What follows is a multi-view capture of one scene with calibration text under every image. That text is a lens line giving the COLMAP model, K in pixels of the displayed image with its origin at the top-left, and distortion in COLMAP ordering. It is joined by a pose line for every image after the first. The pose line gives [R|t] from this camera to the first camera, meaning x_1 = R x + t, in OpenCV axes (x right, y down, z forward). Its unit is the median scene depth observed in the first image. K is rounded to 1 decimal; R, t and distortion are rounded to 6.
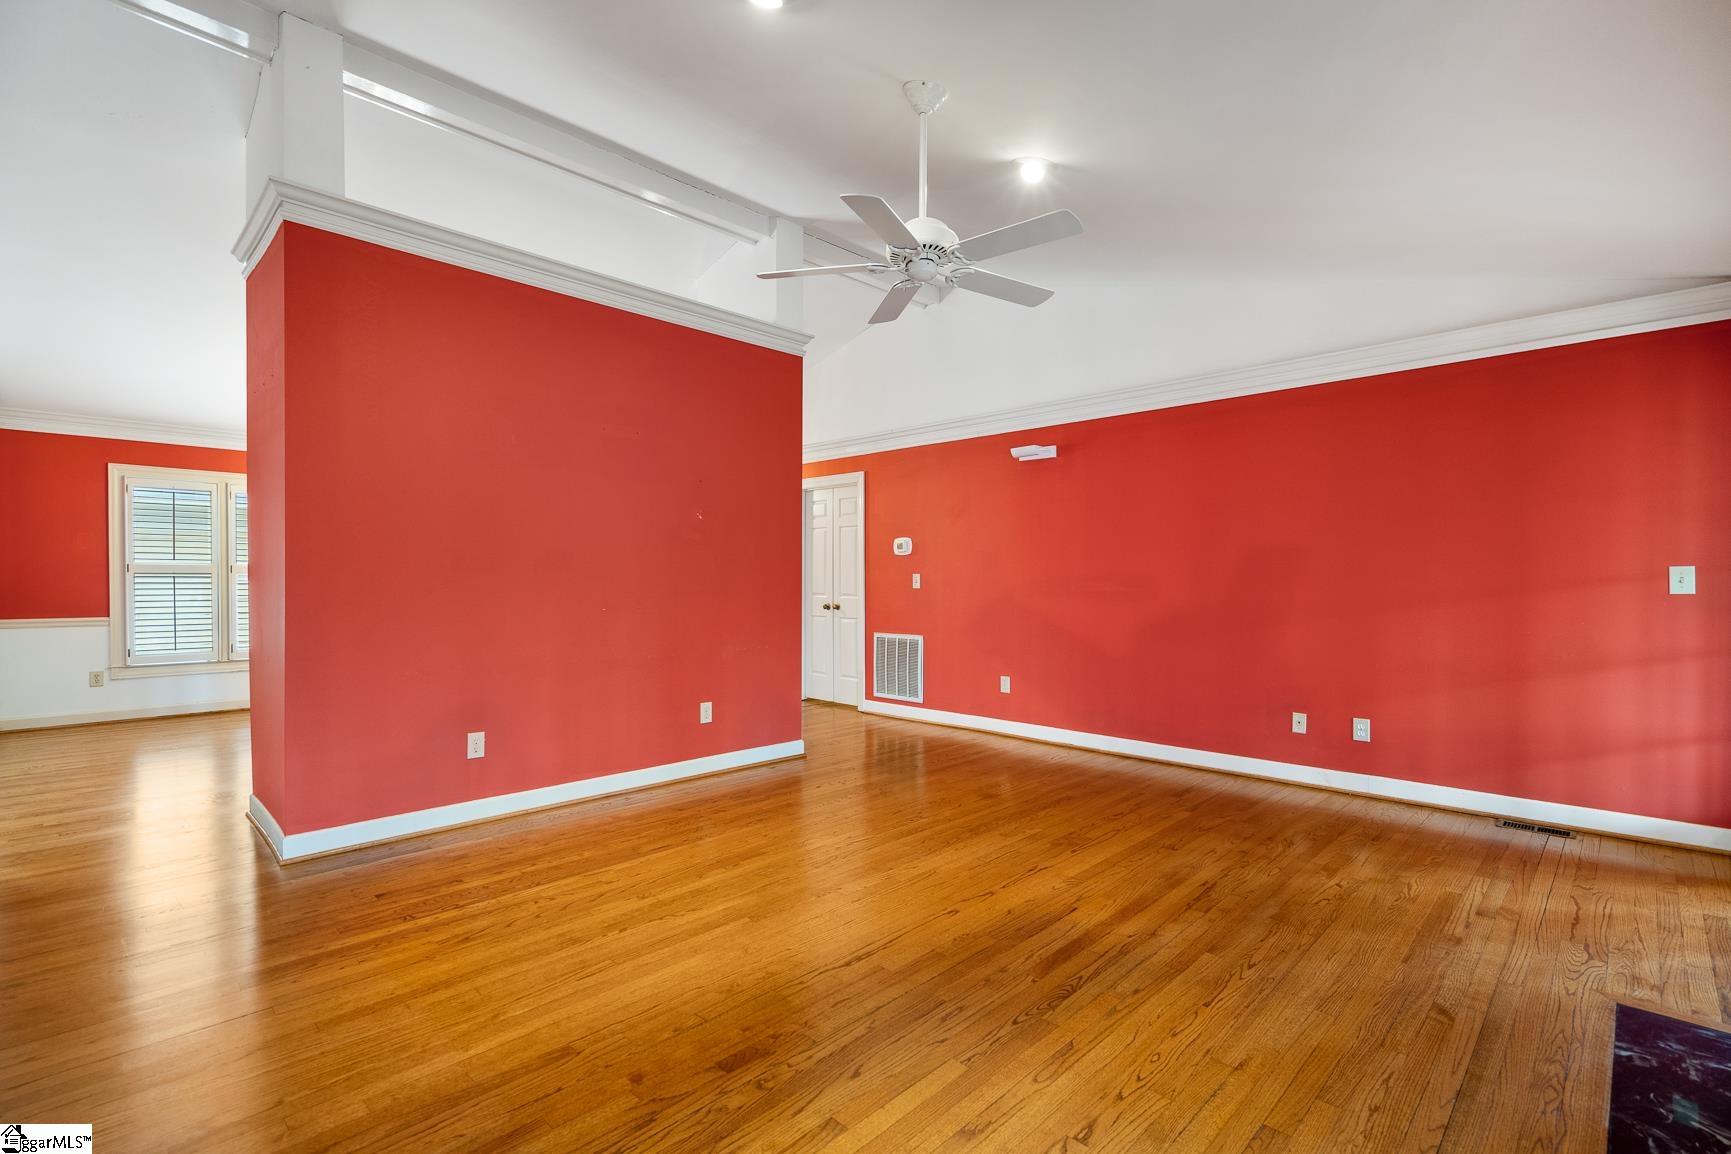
lens RADIAL K [[790.1, 0, 869.1], [0, 790.1, 584.8], [0, 0, 1]] dist [-0.005761, 0.000476]
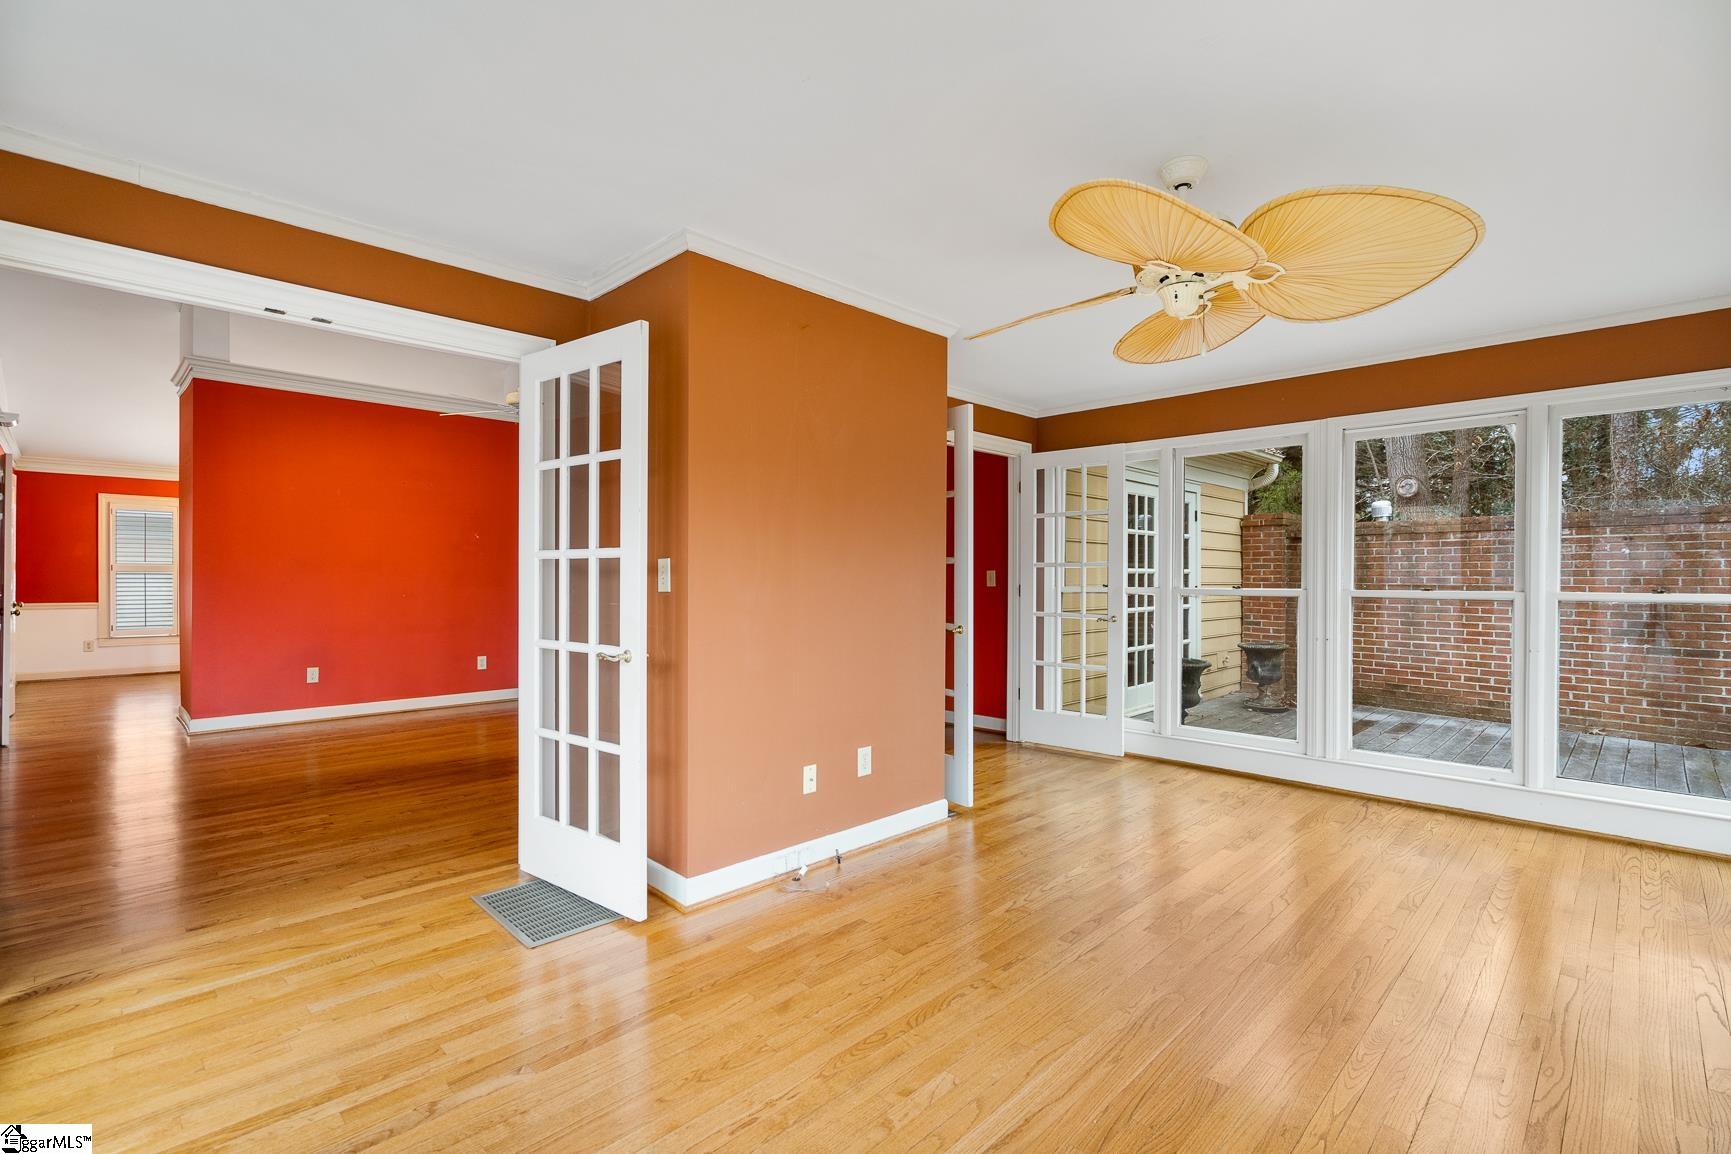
lens RADIAL K [[790.1, 0, 869.1], [0, 790.1, 575.4], [0, 0, 1]] dist [-0.005761, 0.000476]
pose [[0.999992, 0.001051, 0.003972, 0.414778], [-0.001042, 0.999997, -0.002362, -0.004803], [-0.003975, 0.002357, 0.999989, -0.419519]]
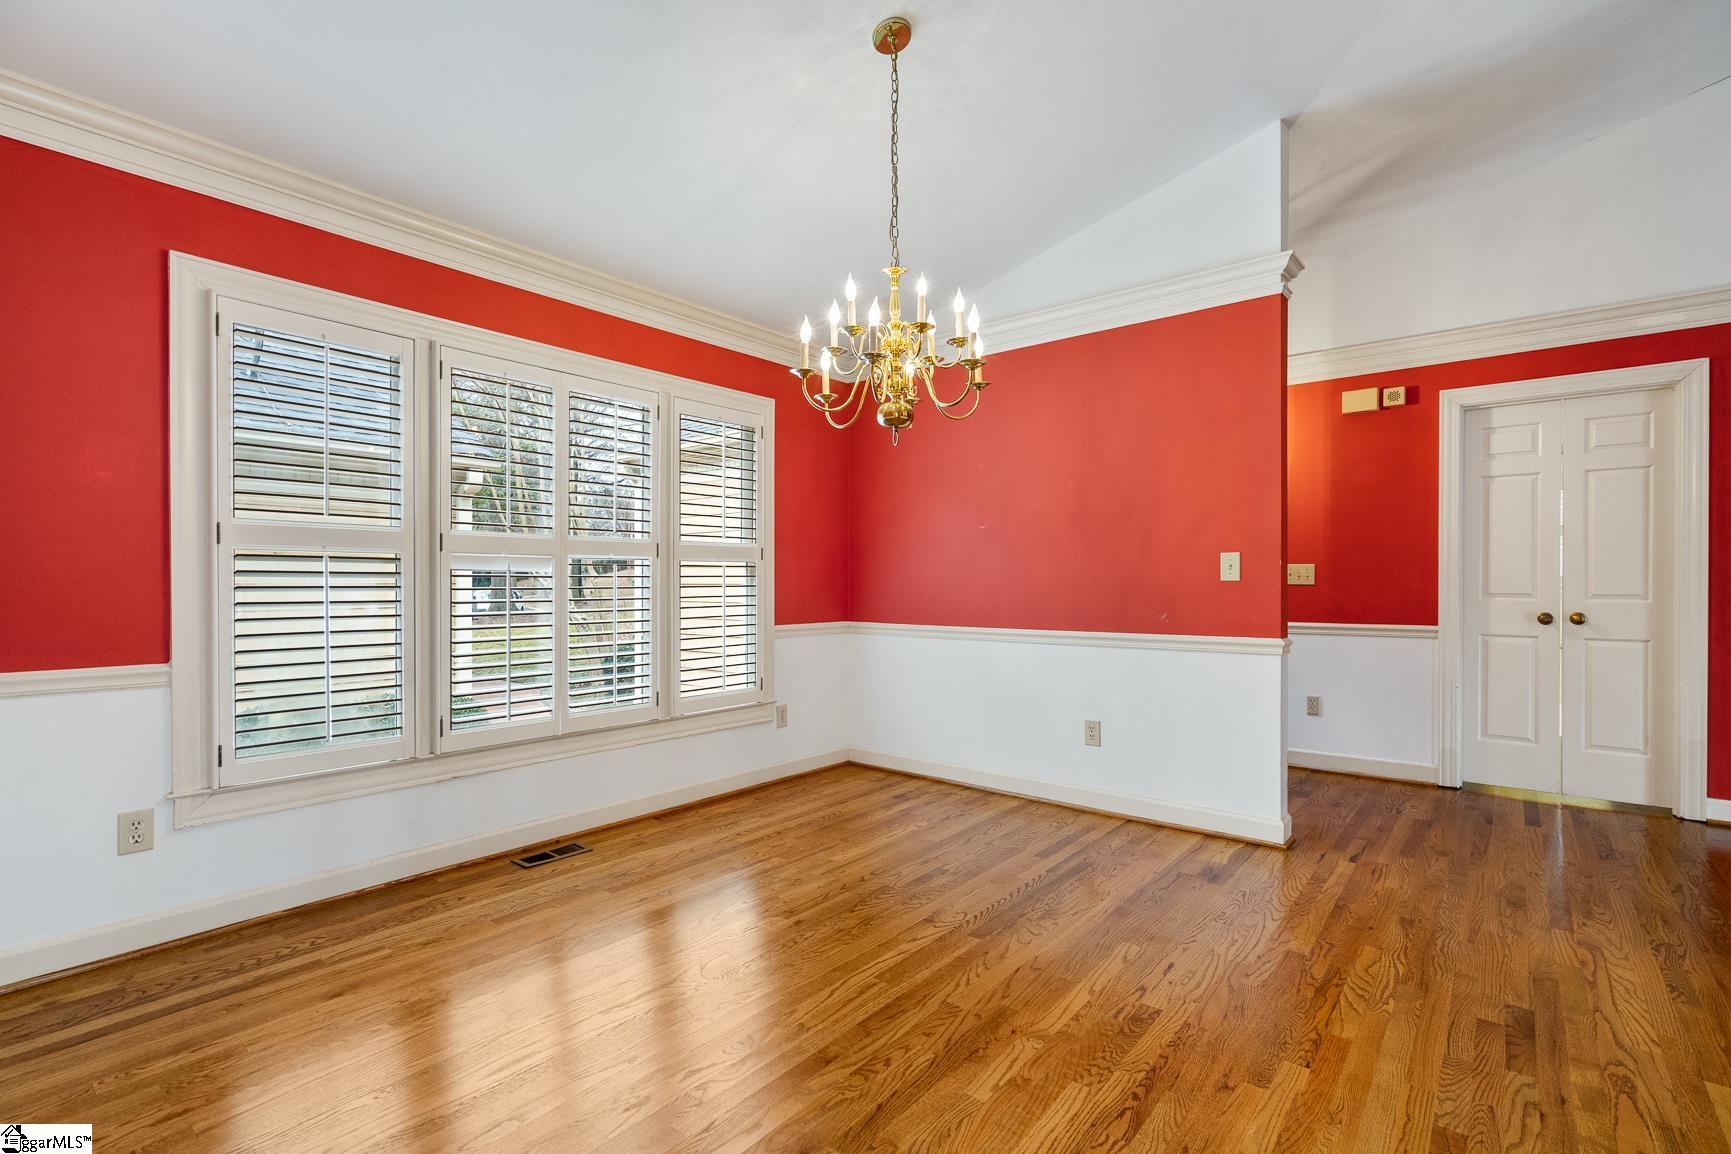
lens RADIAL K [[790.1, 0, 860.1], [0, 790.1, 583.4], [0, 0, 1]] dist [-0.005761, 0.000476]
pose [[0.995764, -0.001805, 0.091933, -0.671839], [0.002381, 0.999978, -0.006156, 0.006353], [-0.091920, 0.006349, 0.995746, 0.594705]]
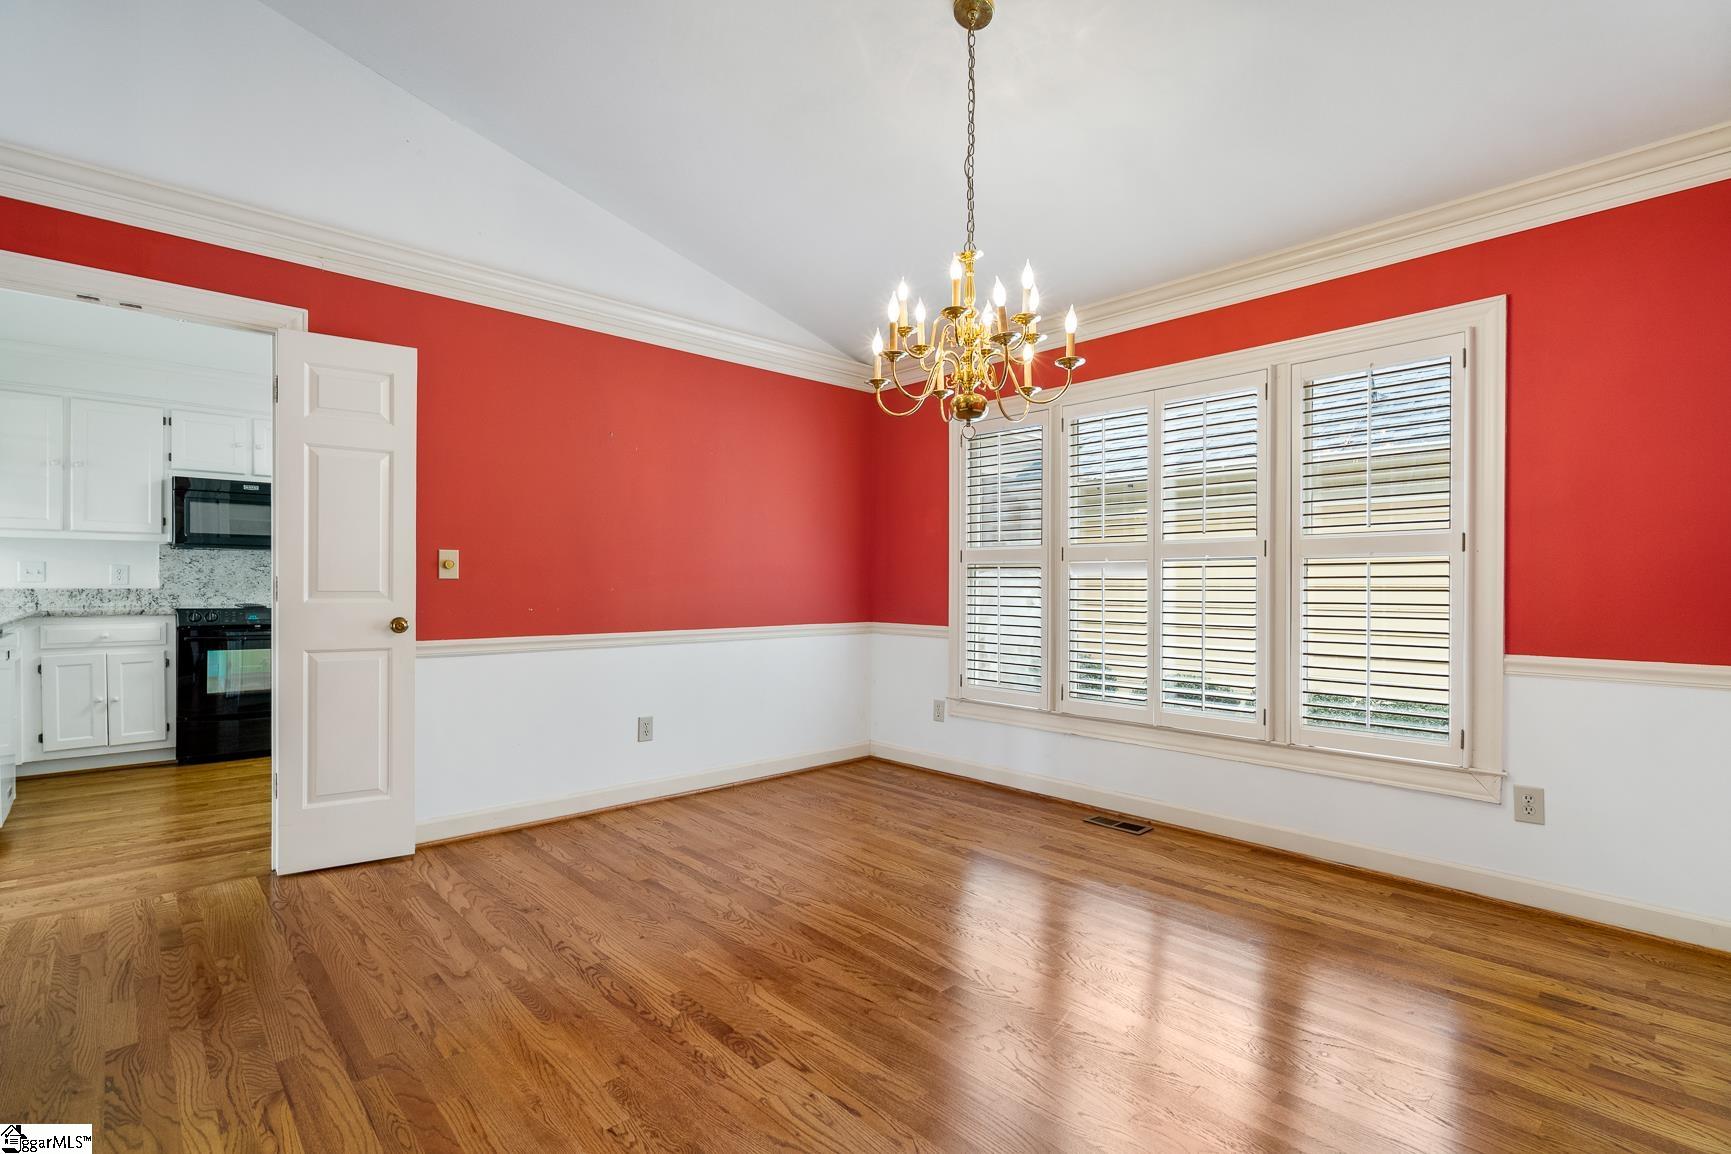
lens RADIAL K [[790.1, 0, 852.7], [0, 790.1, 584.9], [0, 0, 1]] dist [-0.005761, 0.000476]
pose [[-0.040142, 0.000213, -0.999194, -0.249342], [-0.010076, 0.999949, 0.000618, 0.004202], [0.999143, 0.010093, -0.040138, 0.939353]]
